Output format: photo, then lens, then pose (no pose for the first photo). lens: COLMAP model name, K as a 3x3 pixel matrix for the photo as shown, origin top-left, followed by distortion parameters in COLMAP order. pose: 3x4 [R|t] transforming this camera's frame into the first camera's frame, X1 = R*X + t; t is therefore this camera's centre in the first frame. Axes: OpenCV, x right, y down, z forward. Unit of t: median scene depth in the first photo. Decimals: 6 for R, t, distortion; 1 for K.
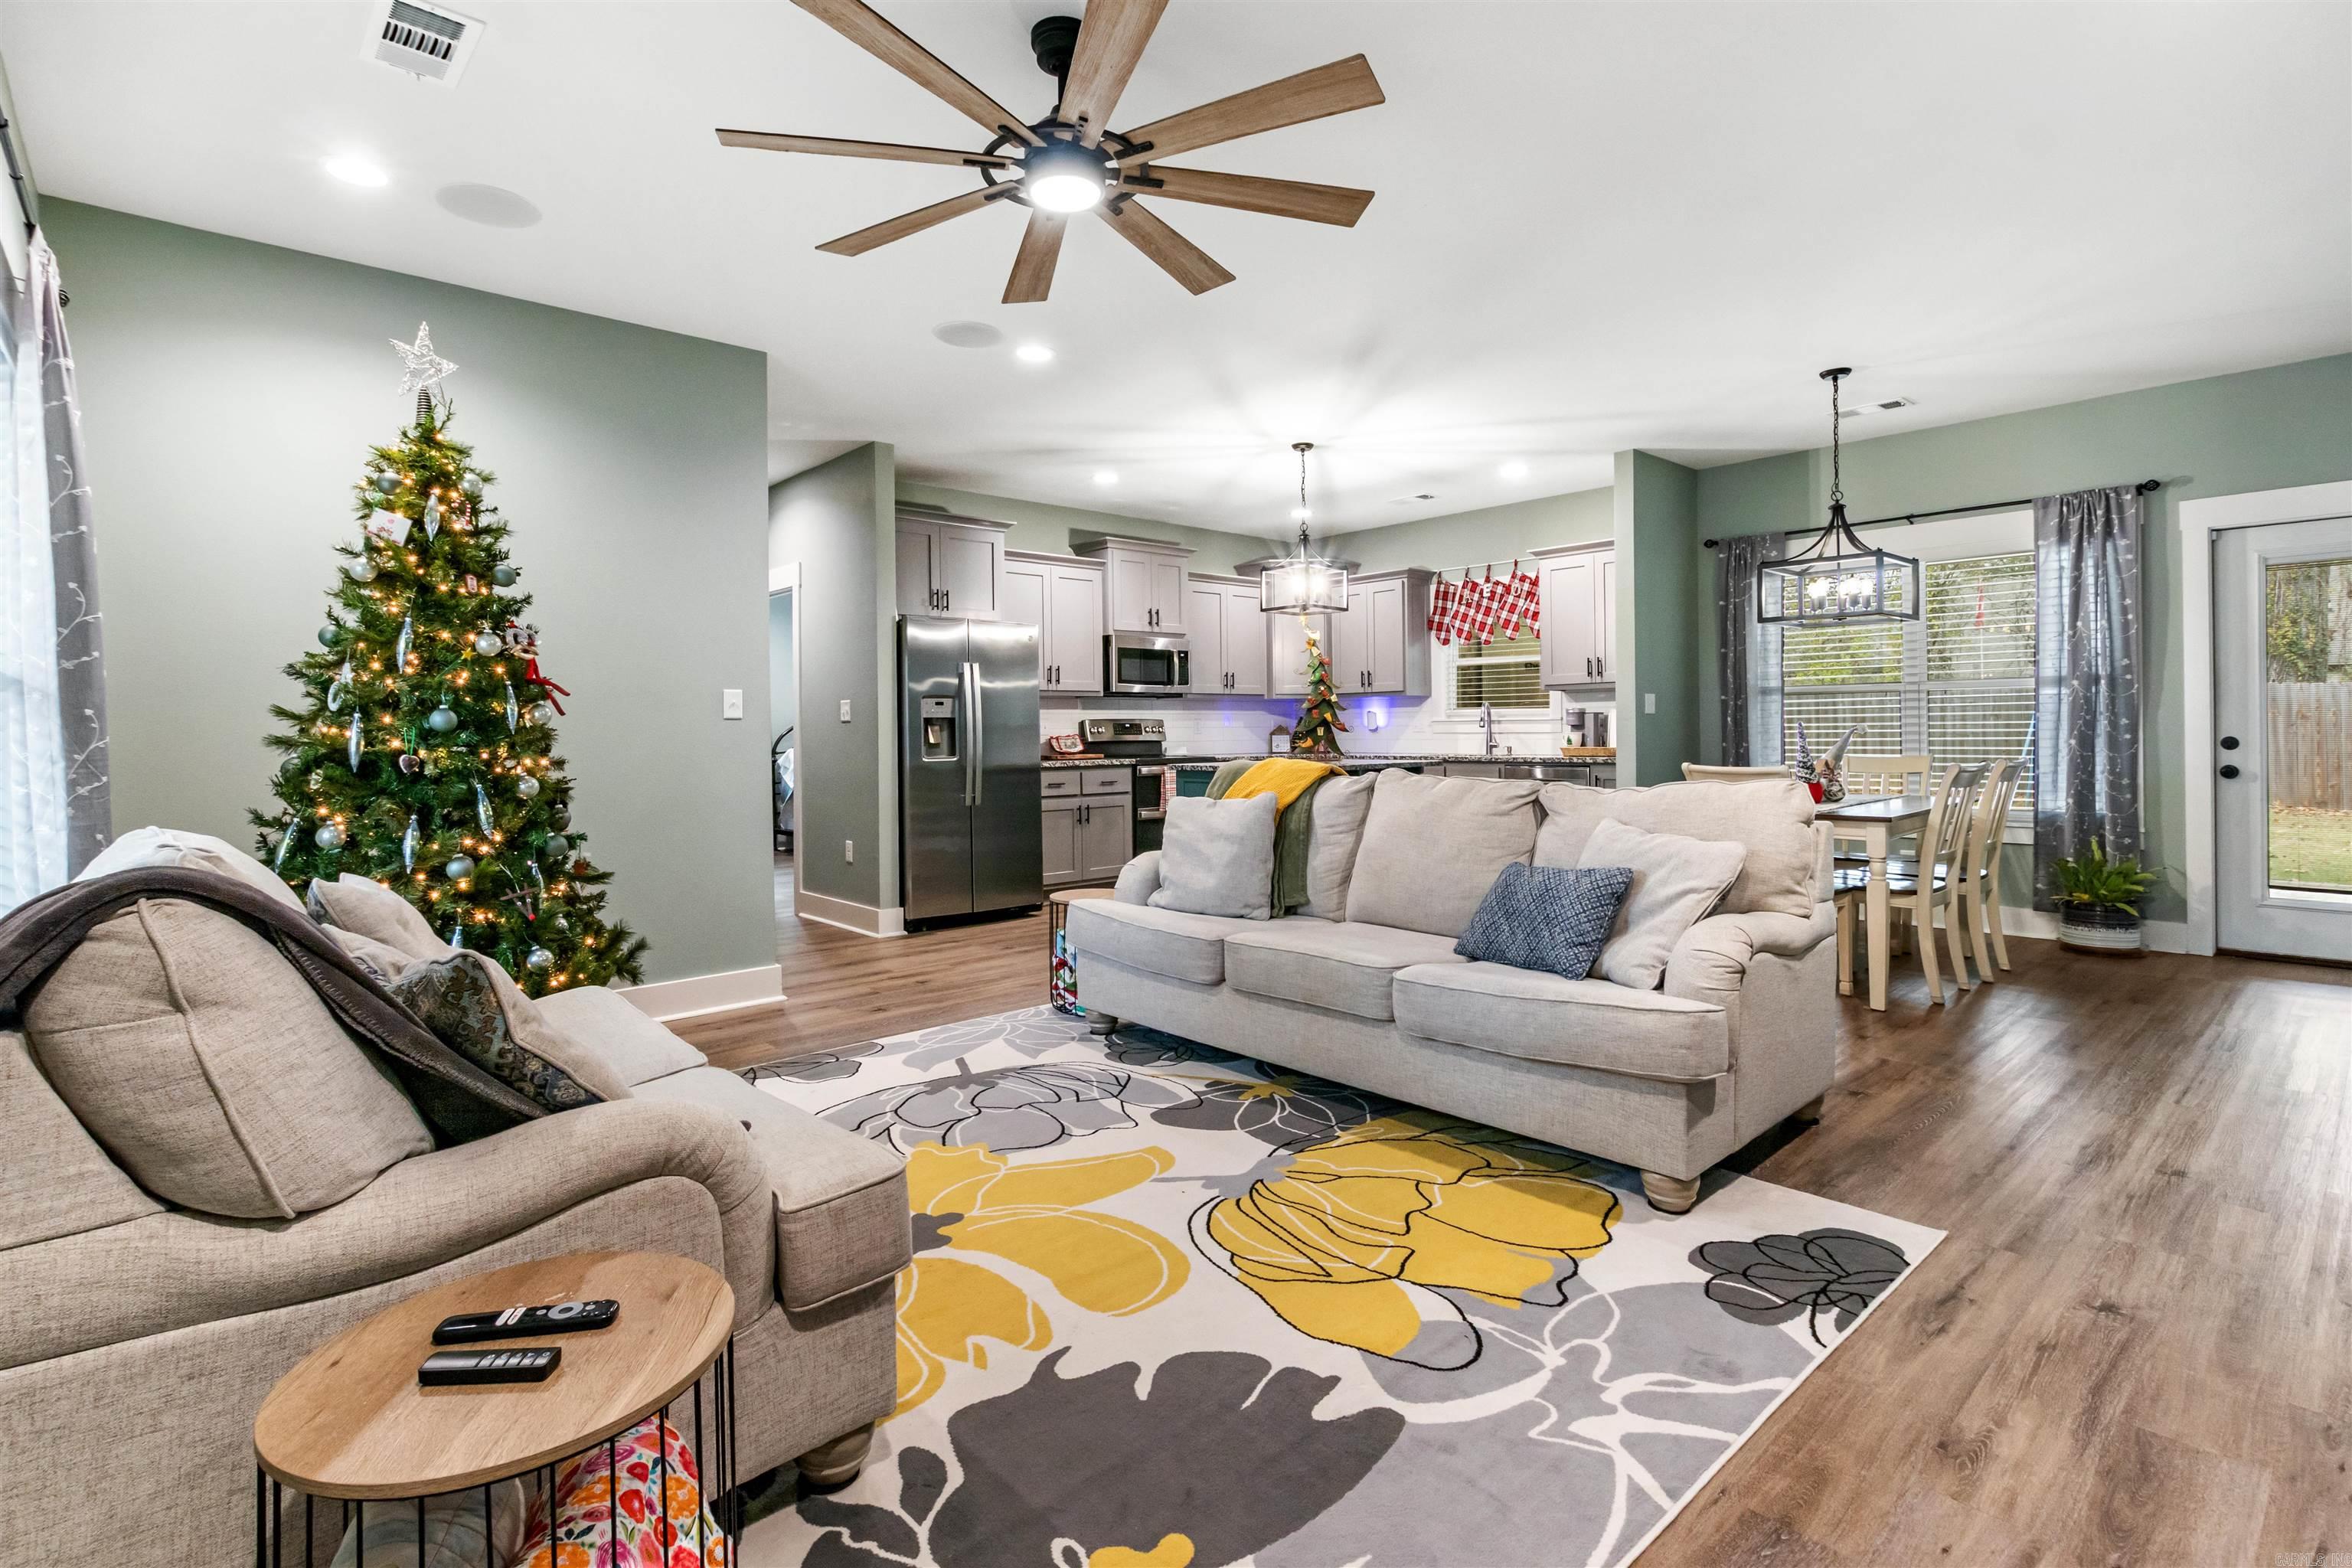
lens RADIAL K [[1106.6, 0, 1169.9], [0, 1106.6, 730.7], [0, 0, 1]] dist [0.000239, -0.000390]
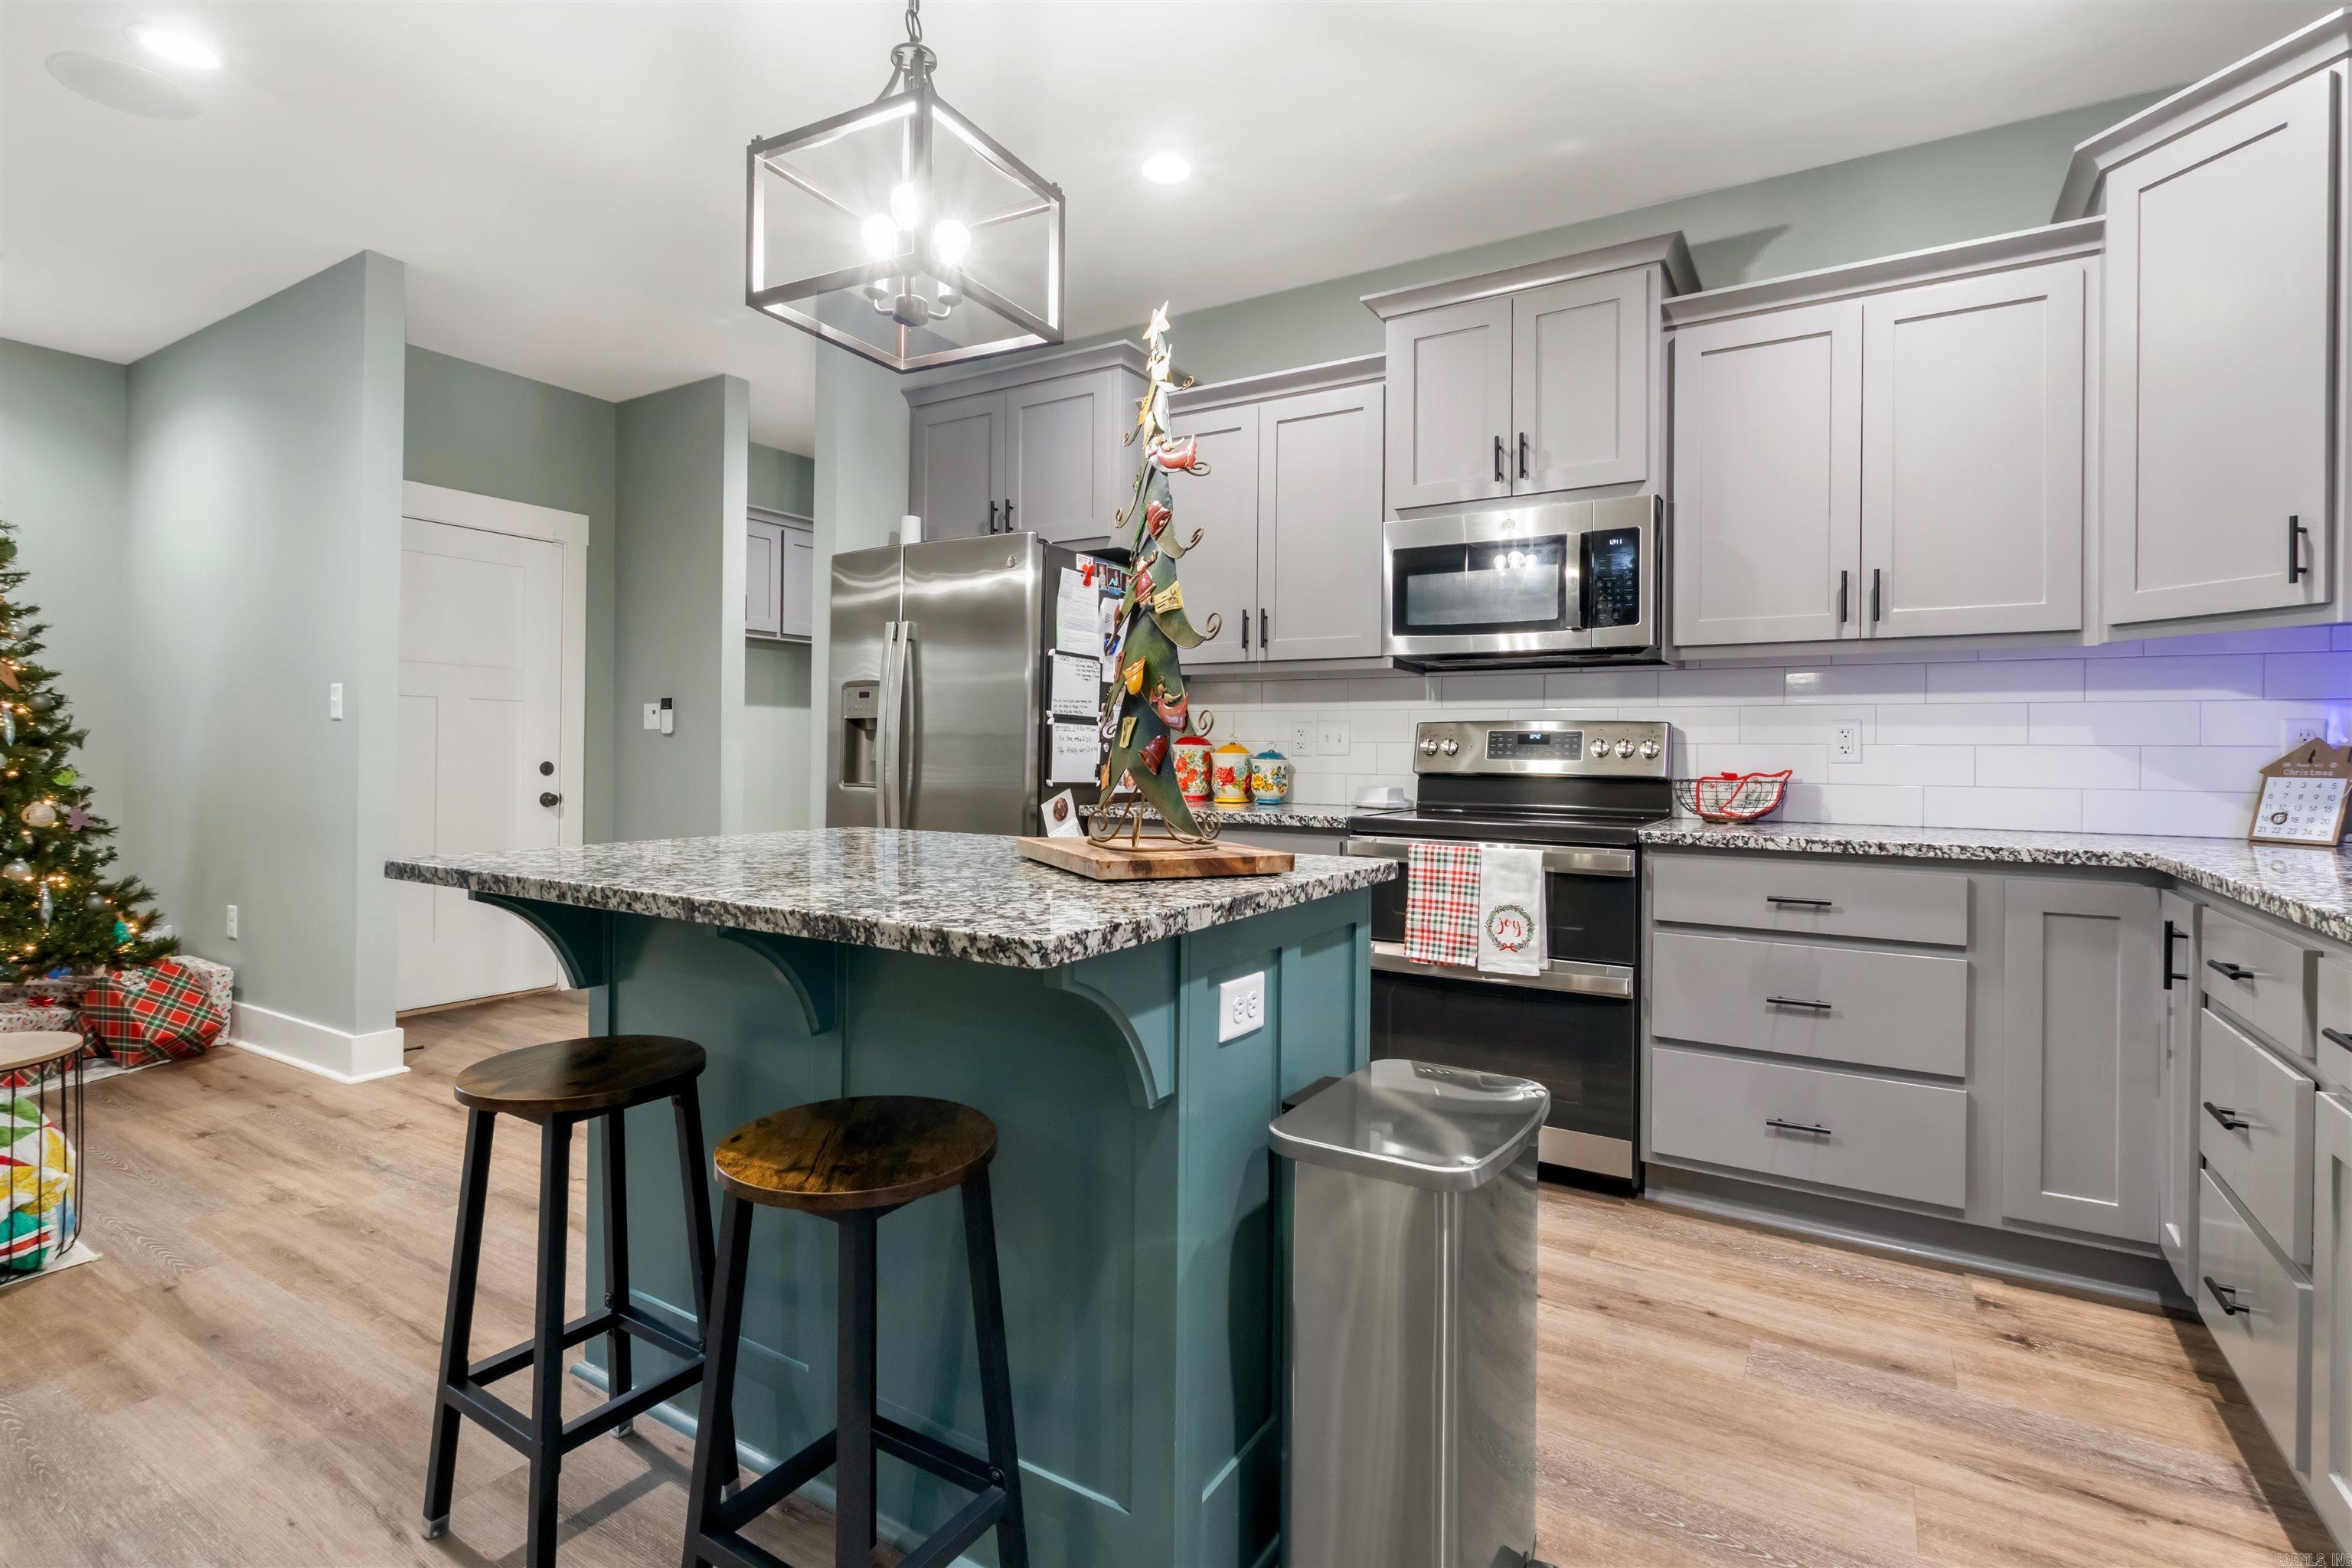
lens RADIAL K [[1119.8, 0, 1168.3], [0, 1119.8, 742.2], [0, 0, 1]] dist [-0.000418, -0.000087]
pose [[0.284382, 0.005826, -0.958693, 0.485536], [-0.011151, 0.999934, 0.002768, -0.003159], [0.958646, 0.009903, 0.284429, 1.147138]]
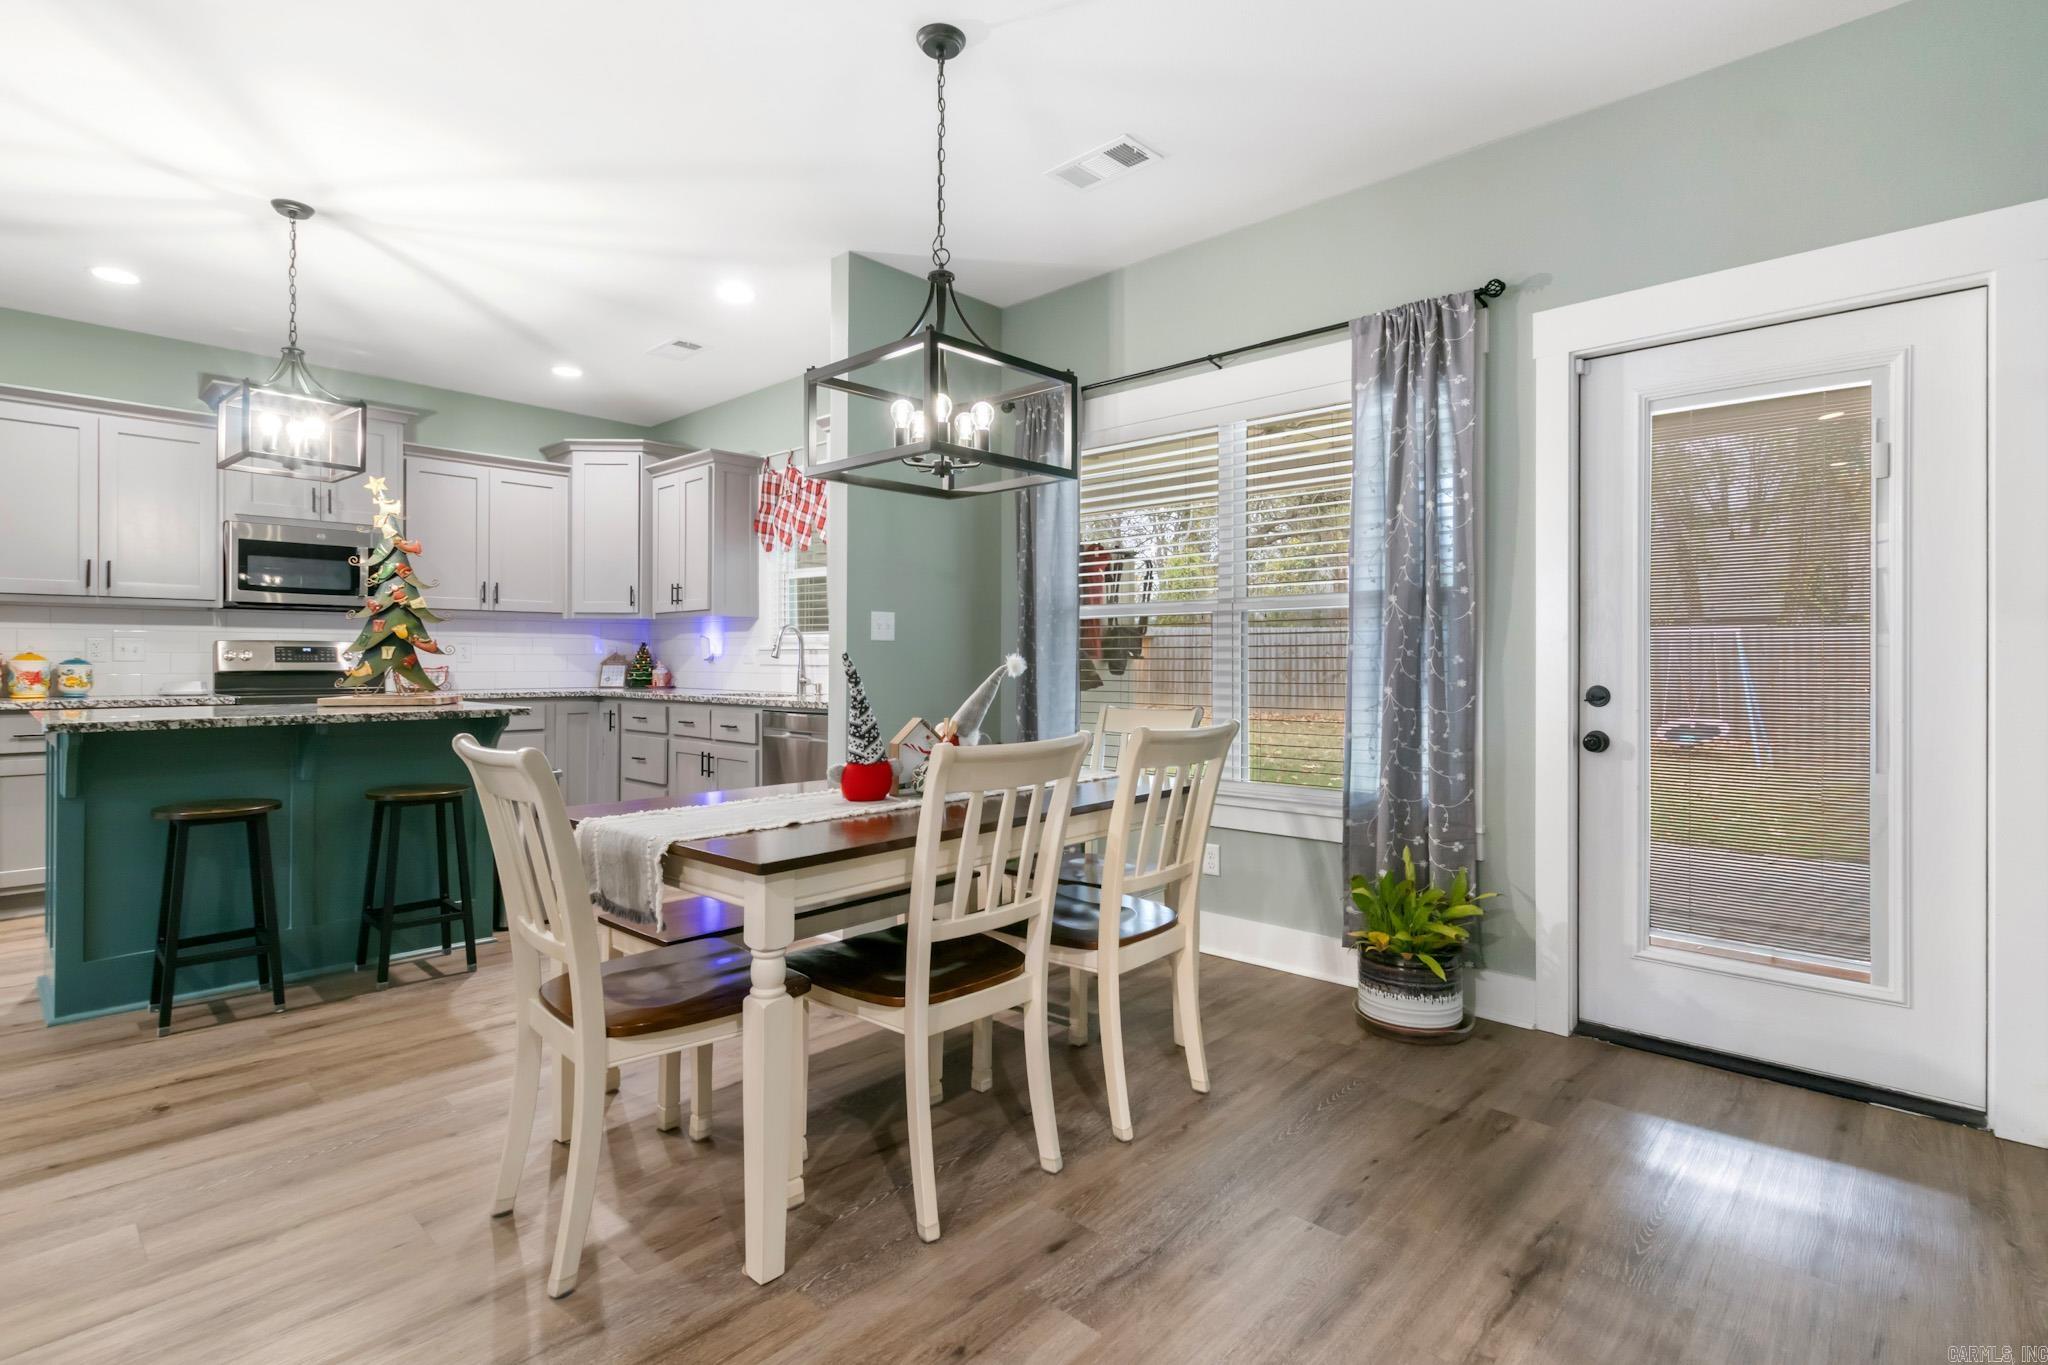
lens RADIAL K [[980.5, 0, 1032.9], [0, 980.5, 658.6], [0, 0, 1]] dist [0.002818, -0.000993]
pose [[0.994772, 0.012518, 0.101353, 0.568423], [-0.012322, 0.999921, -0.002562, -0.004578], [-0.101377, 0.001300, 0.994847, 0.466285]]
